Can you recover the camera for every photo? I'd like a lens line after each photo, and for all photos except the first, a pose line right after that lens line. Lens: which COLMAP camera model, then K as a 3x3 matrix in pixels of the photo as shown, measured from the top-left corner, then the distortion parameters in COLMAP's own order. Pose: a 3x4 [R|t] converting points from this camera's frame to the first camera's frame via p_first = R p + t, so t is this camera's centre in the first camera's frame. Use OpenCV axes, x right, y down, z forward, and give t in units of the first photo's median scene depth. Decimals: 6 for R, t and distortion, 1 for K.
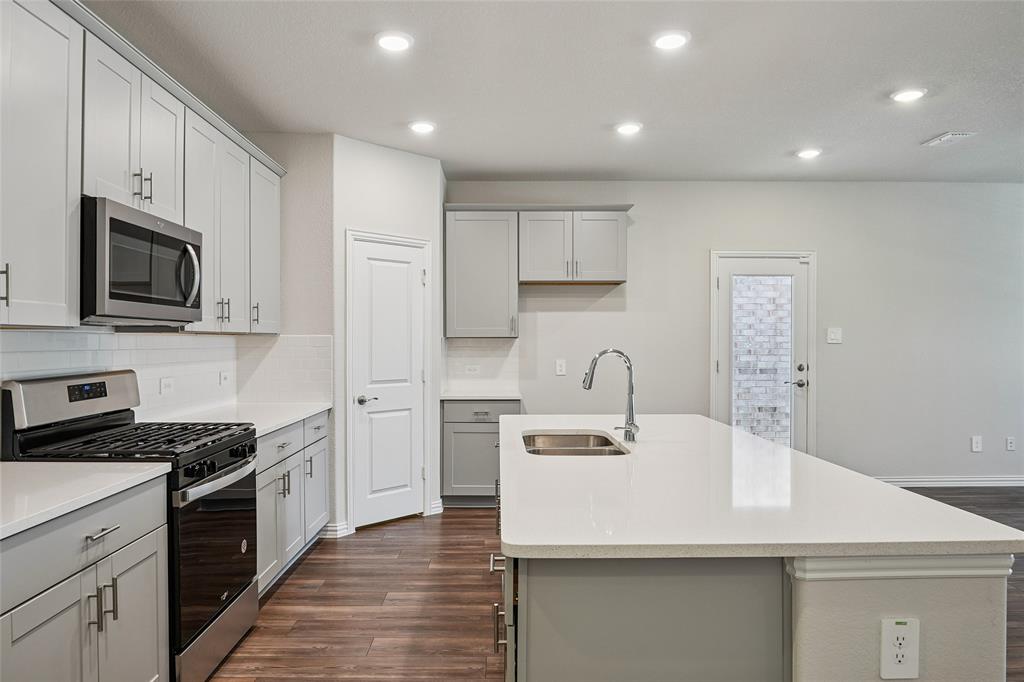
lens RADIAL K [[657.9, 0, 512.0], [0, 657.9, 341.0], [0, 0, 1]] dist [-0.027053, -0.000198]
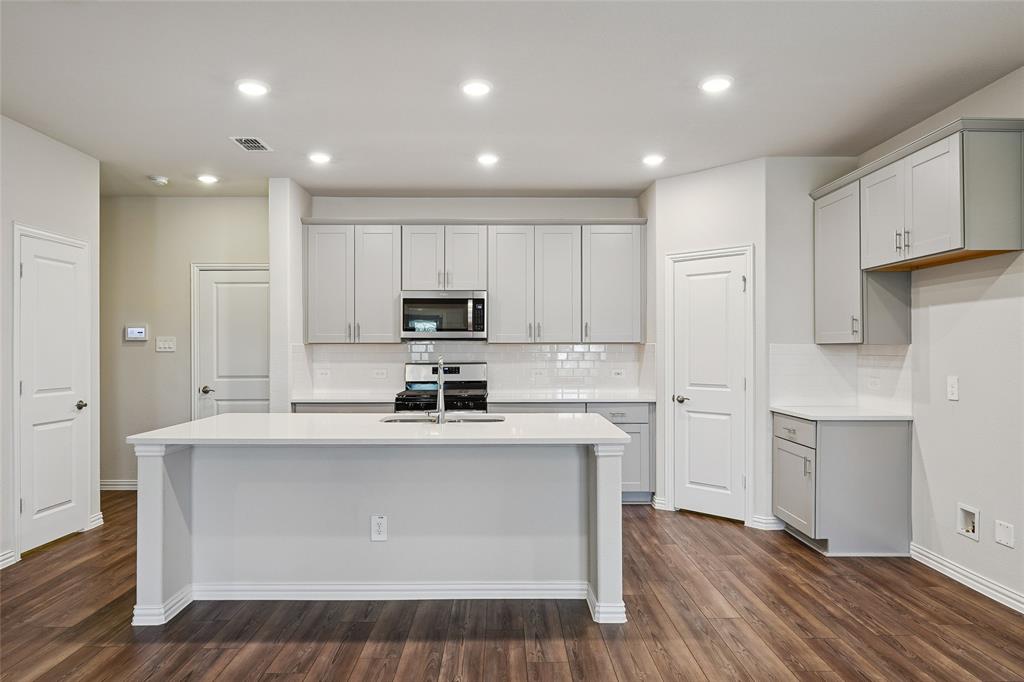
lens RADIAL K [[647.9, 0, 512.0], [0, 647.9, 341.0], [0, 0, 1]] dist [-0.002447, -0.002378]
pose [[-0.009030, -0.008883, -0.999920, 1.259689], [0.001352, 0.999960, -0.008896, -0.003583], [0.999958, -0.001433, -0.009017, 0.982645]]
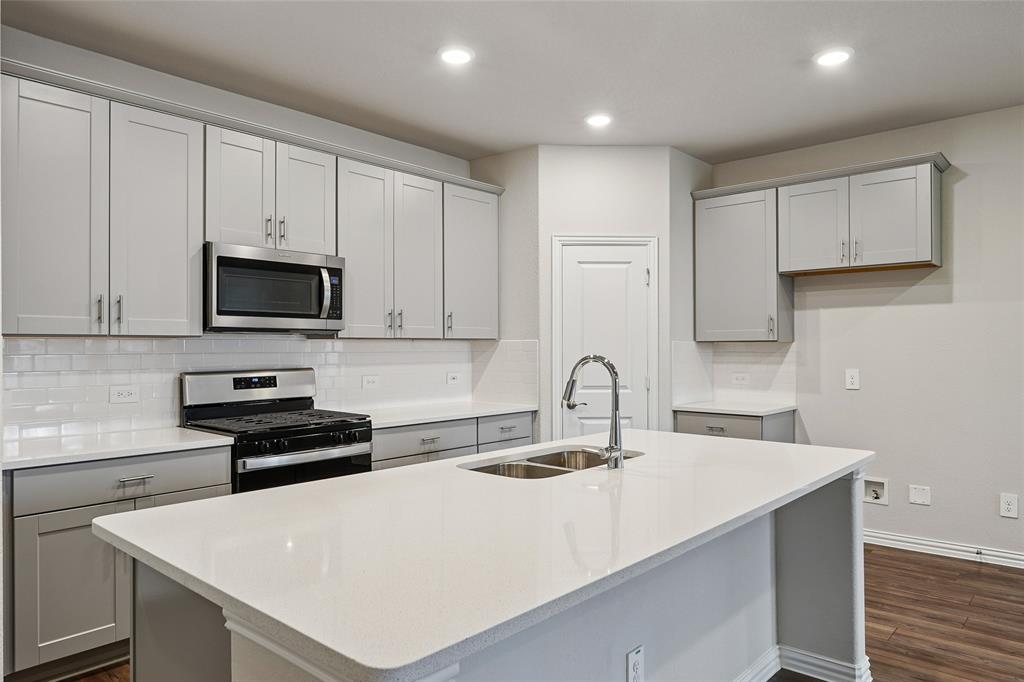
lens RADIAL K [[668.3, 0, 512.0], [0, 668.3, 341.0], [0, 0, 1]] dist [-0.003718, -0.001141]
pose [[0.731129, -0.006230, -0.682211, 0.550800], [0.001227, 0.999969, -0.007817, 0.001429], [0.682238, 0.004879, 0.731114, 0.267723]]
